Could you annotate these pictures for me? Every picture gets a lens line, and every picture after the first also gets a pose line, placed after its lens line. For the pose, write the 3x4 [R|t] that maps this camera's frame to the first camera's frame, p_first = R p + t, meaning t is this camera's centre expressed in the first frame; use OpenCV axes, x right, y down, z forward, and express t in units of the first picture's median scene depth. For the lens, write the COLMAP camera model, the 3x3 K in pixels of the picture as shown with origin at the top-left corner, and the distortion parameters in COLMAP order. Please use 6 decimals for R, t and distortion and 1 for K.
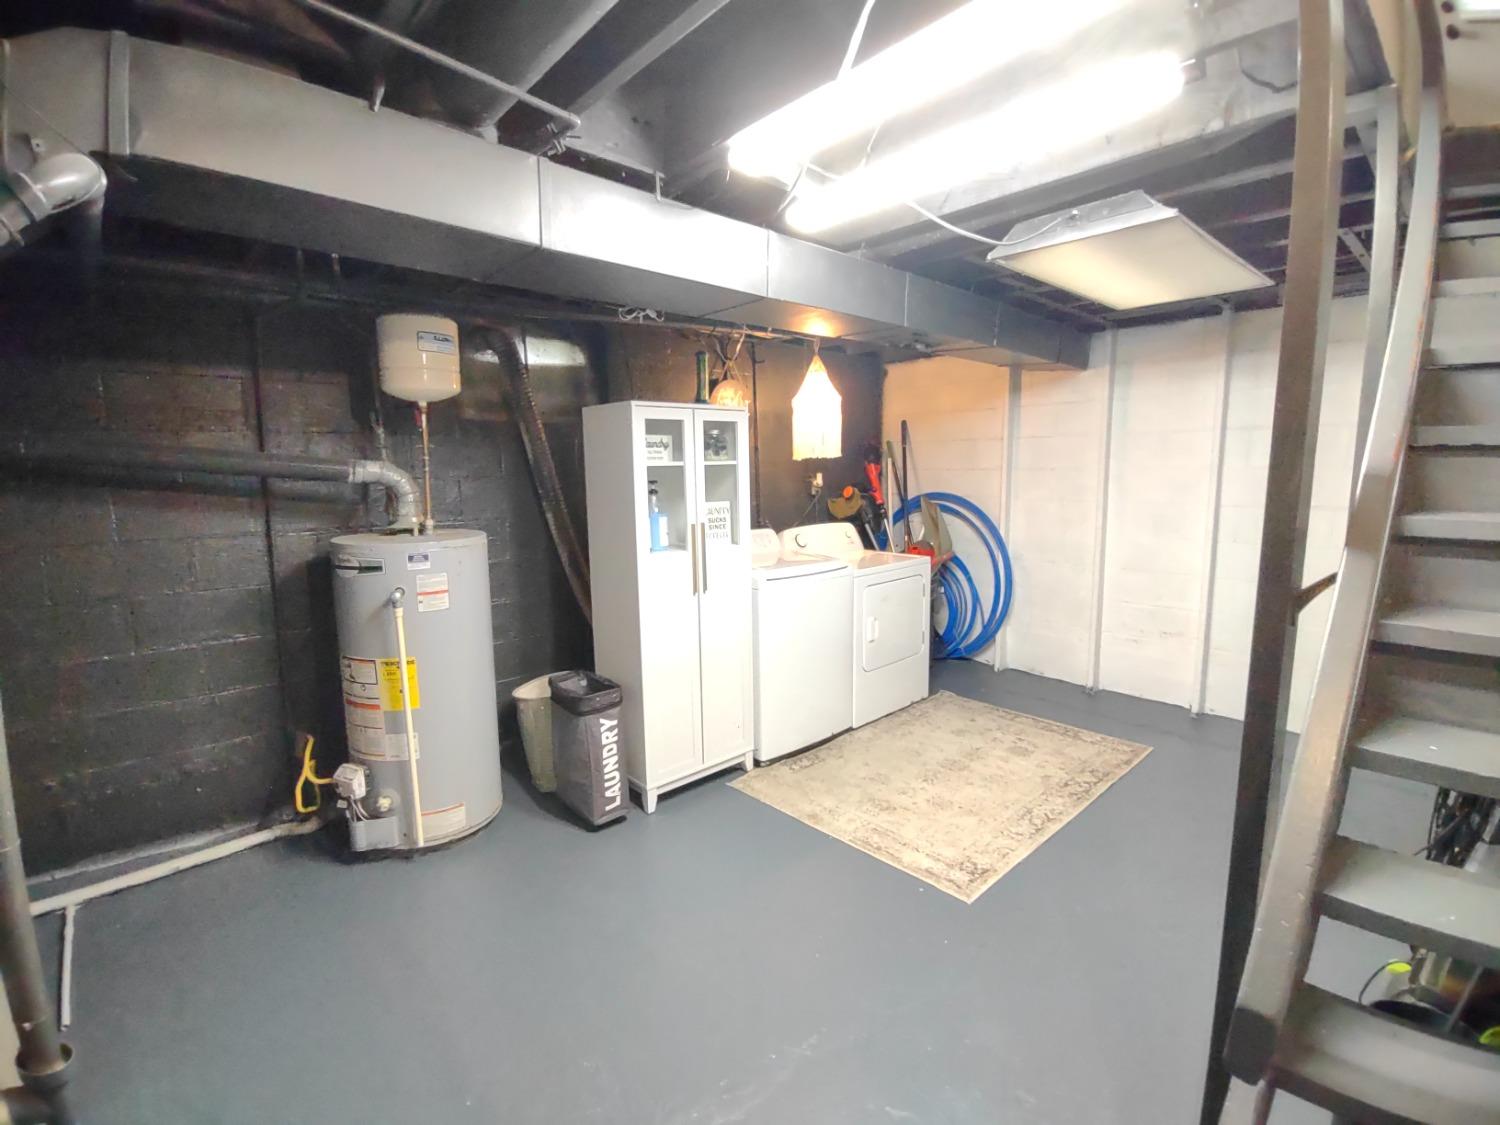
lens RADIAL K [[686.0, 0, 750.9], [0, 686.0, 562.6], [0, 0, 1]] dist [-0.021102, -0.000985]
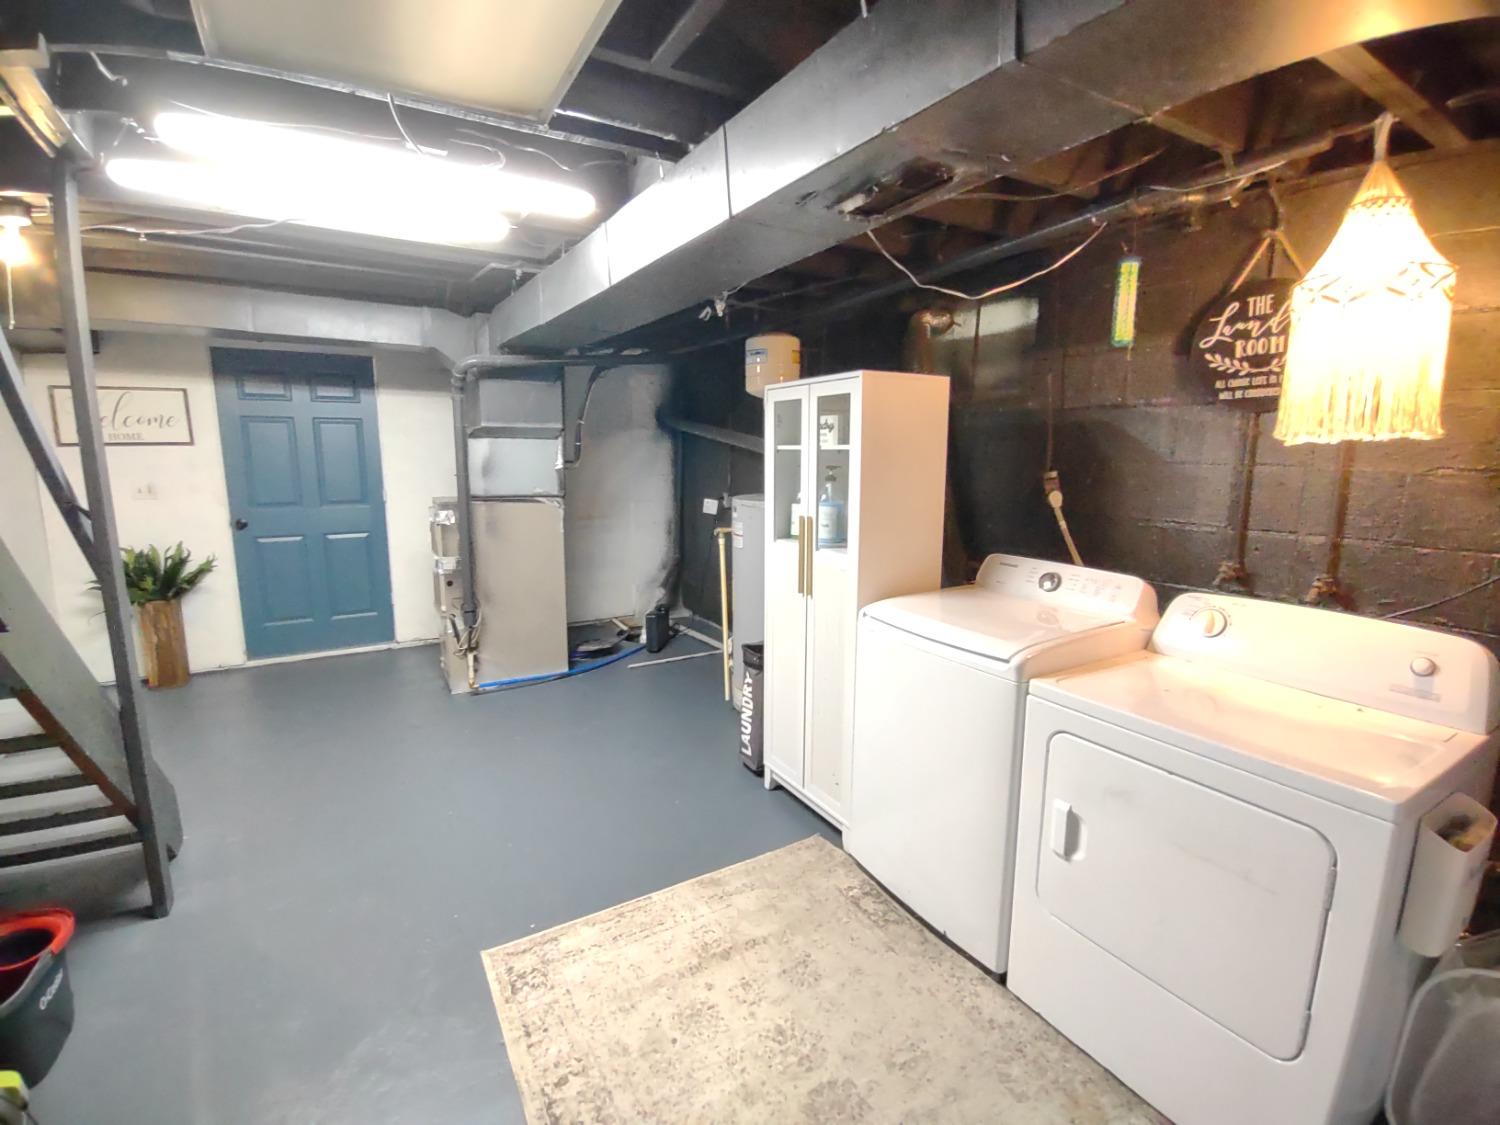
lens RADIAL K [[686.0, 0, 752.7], [0, 686.0, 559.0], [0, 0, 1]] dist [-0.021102, -0.000985]
pose [[-0.211023, 0.168159, -0.962908, 0.779115], [-0.141375, 0.969483, 0.200289, -0.167760], [0.967203, 0.178397, -0.180810, 1.089855]]
